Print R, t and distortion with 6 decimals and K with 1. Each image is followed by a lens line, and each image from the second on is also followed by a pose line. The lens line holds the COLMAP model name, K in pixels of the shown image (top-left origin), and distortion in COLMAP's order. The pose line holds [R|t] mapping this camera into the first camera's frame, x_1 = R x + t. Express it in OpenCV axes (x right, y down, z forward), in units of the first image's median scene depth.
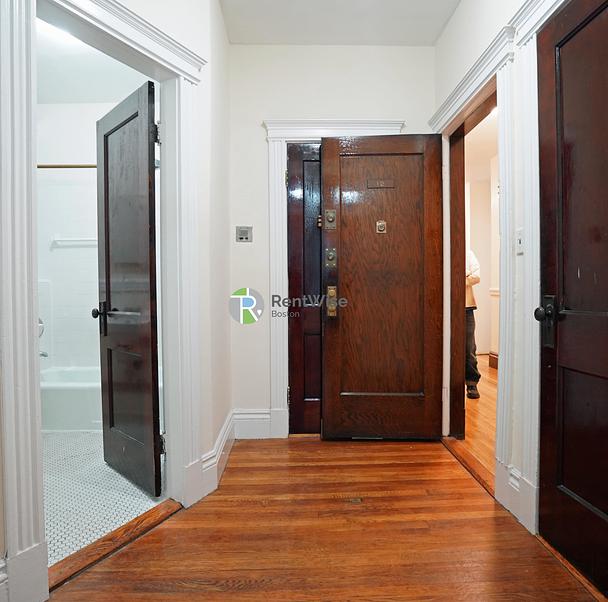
lens RADIAL K [[431.2, 0, 302.9], [0, 431.2, 301.7], [0, 0, 1]] dist [0.000019, 0.000490]
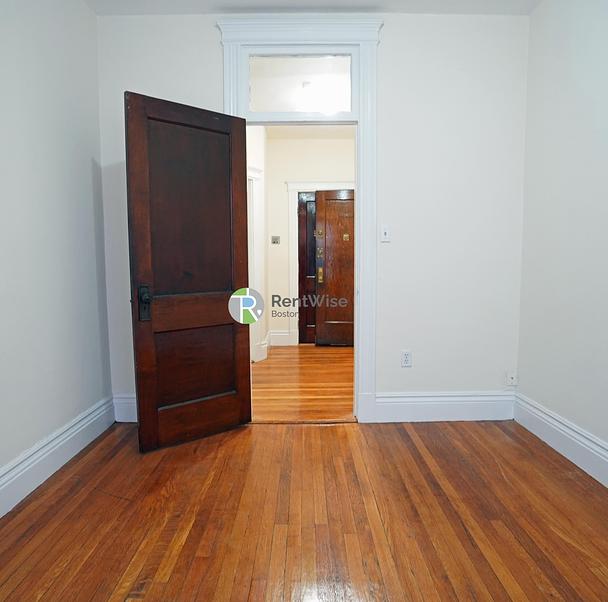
lens RADIAL K [[431.2, 0, 304.3], [0, 431.2, 300.3], [0, 0, 1]] dist [0.000019, 0.000490]
pose [[0.999801, 0.005497, -0.019163, 0.030906], [-0.004032, 0.997125, 0.075661, -0.033466], [0.019524, -0.075569, 0.996949, -0.948144]]
